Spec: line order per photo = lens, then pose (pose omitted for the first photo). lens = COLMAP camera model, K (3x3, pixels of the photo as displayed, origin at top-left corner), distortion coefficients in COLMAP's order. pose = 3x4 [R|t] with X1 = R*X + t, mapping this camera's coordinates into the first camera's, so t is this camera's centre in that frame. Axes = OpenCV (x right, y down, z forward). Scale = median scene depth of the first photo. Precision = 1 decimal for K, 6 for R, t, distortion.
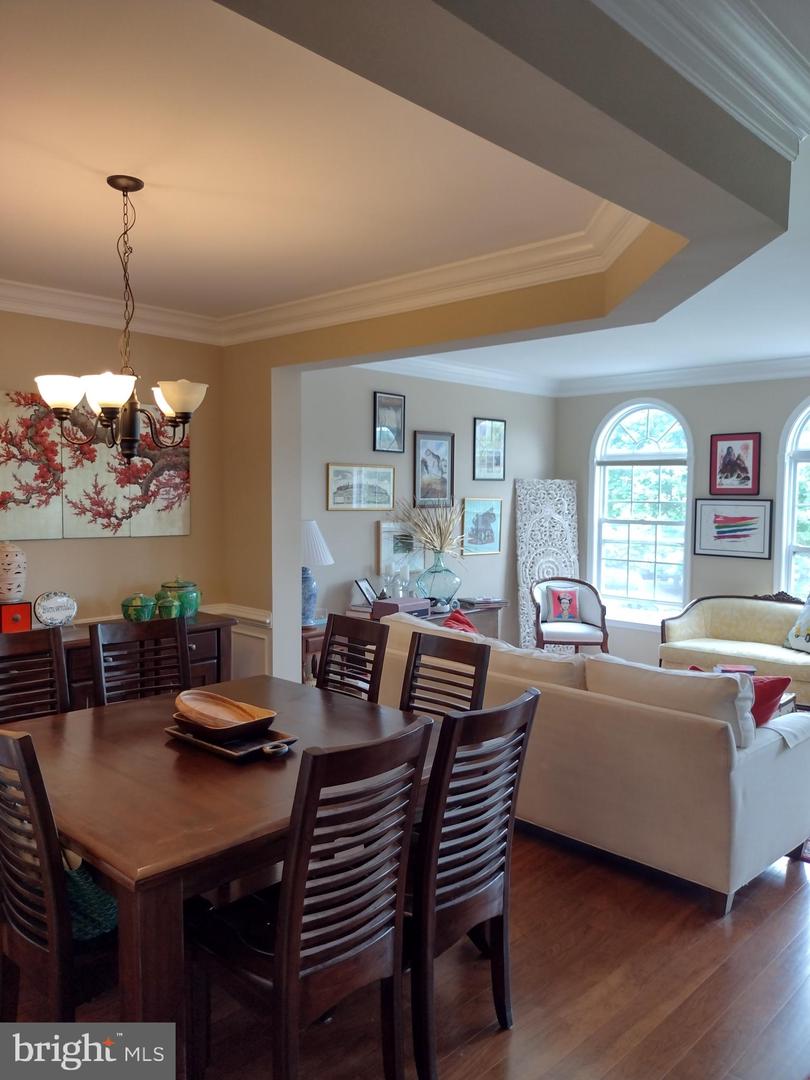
lens RADIAL K [[817.1, 0, 400.6], [0, 817.1, 553.7], [0, 0, 1]] dist [0.079993, -0.119990]
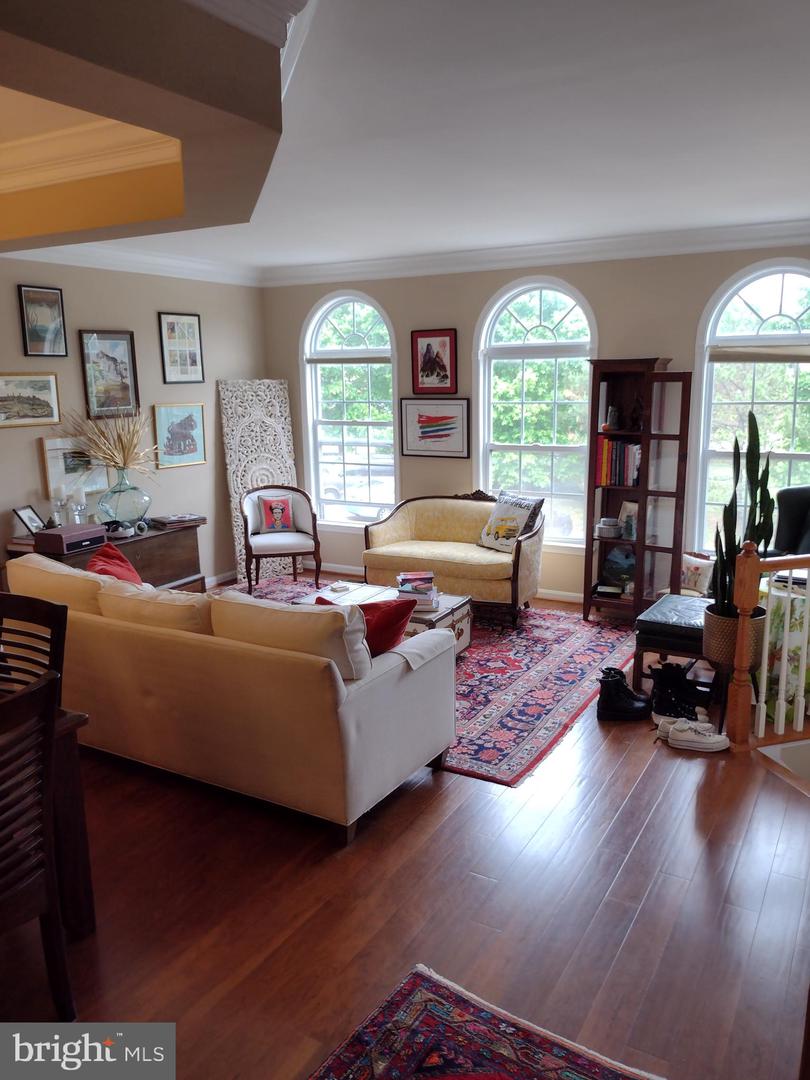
lens RADIAL K [[817.1, 0, 416.8], [0, 817.1, 548.8], [0, 0, 1]] dist [0.079993, -0.119990]
pose [[0.971601, -0.077836, 0.223456, 0.207906], [0.046050, 0.988492, 0.144091, -0.041859], [-0.232100, -0.129709, 0.964005, 0.048986]]
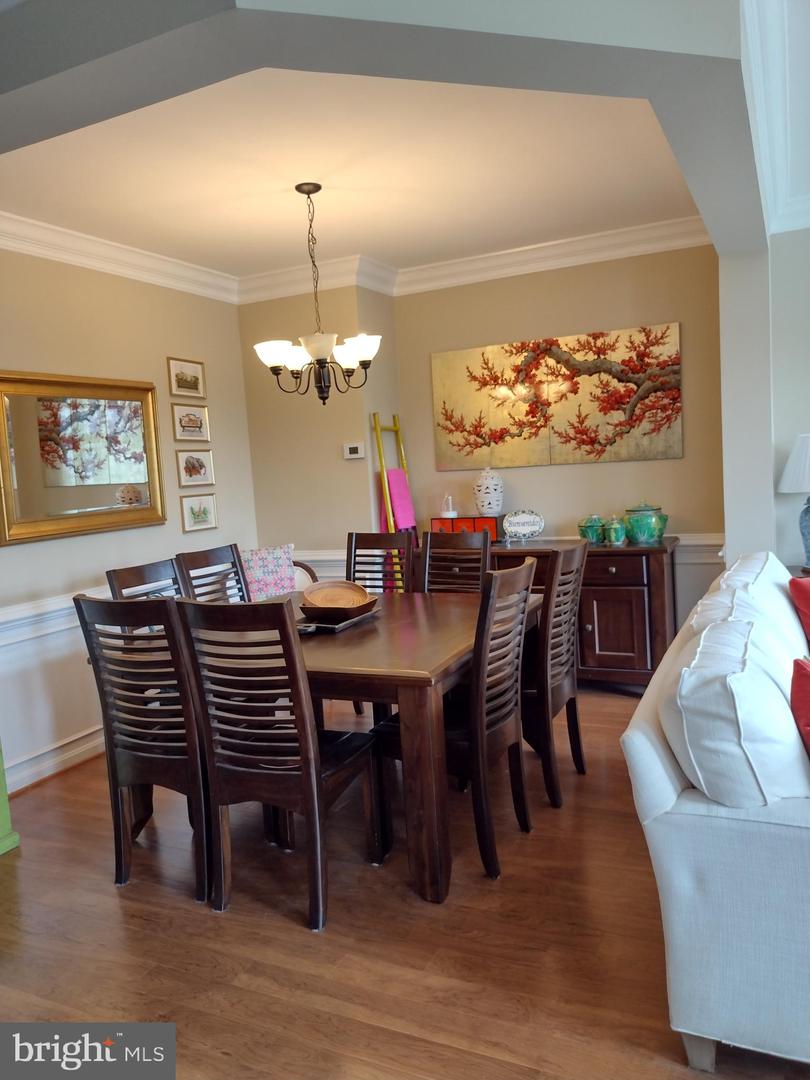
lens RADIAL K [[817.1, 0, 399.8], [0, 817.1, 544.2], [0, 0, 1]] dist [0.079993, -0.119990]
pose [[0.315810, 0.062184, -0.946782, 0.589338], [-0.006725, 0.997972, 0.063302, 0.020037], [0.948799, -0.013624, 0.315588, 0.424422]]
